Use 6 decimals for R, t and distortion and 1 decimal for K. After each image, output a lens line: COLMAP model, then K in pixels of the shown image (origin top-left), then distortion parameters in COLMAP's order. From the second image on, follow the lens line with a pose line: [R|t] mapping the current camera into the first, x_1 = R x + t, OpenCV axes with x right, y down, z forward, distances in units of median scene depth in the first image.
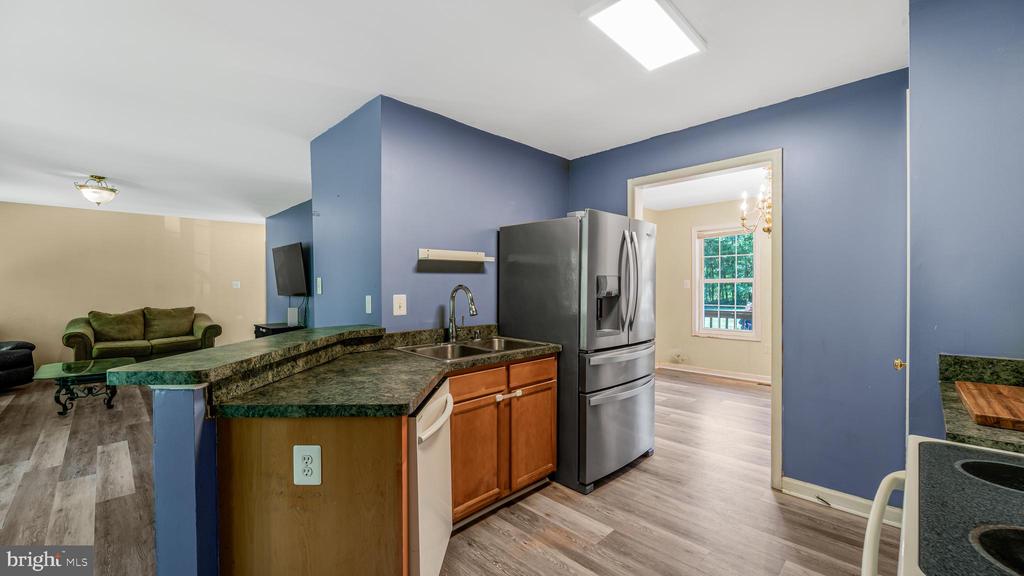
lens RADIAL K [[411.7, 0, 512.0], [0, 411.7, 288.0], [0, 0, 1]] dist [0.001179, -0.000422]
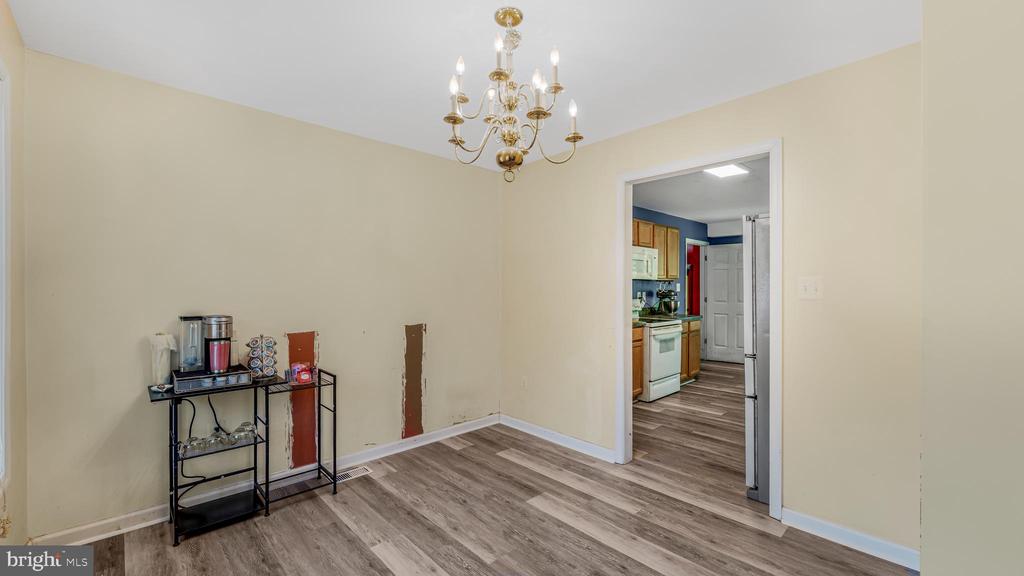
lens RADIAL K [[407.7, 0, 513.8], [0, 407.7, 290.4], [0, 0, 1]] dist [0.000620, -0.000006]
pose [[-0.999460, 0.007849, 0.031919, 0.810038], [0.008145, 0.999925, 0.009140, -0.015783], [-0.031845, 0.009395, -0.999449, 1.897795]]
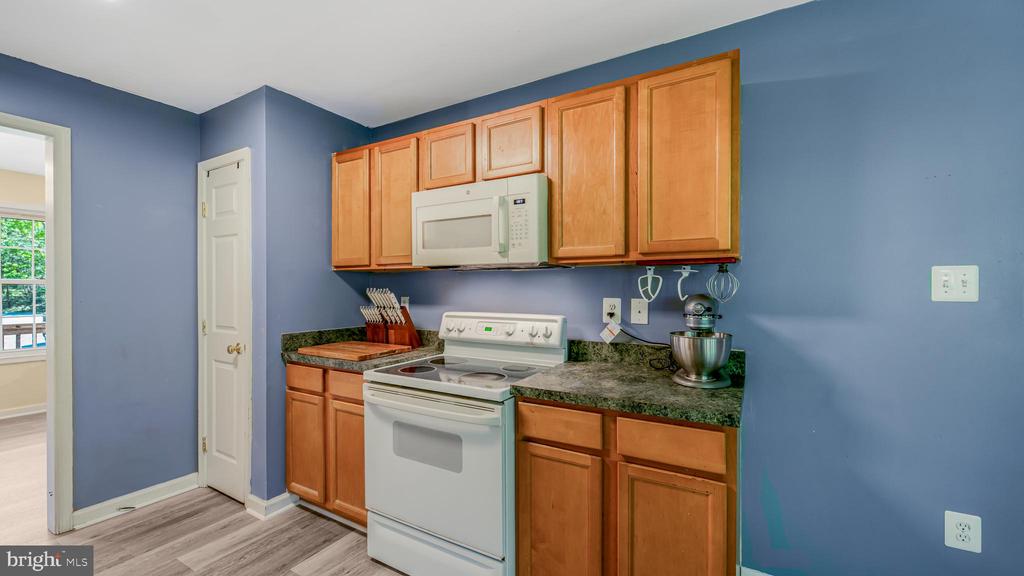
lens RADIAL K [[411.7, 0, 512.0], [0, 411.7, 288.0], [0, 0, 1]] dist [0.001179, -0.000422]
pose [[-0.244234, 0.003452, 0.969710, -0.342813], [0.004884, 0.999985, -0.002330, -0.001867], [-0.969704, 0.004167, -0.244247, 0.282827]]
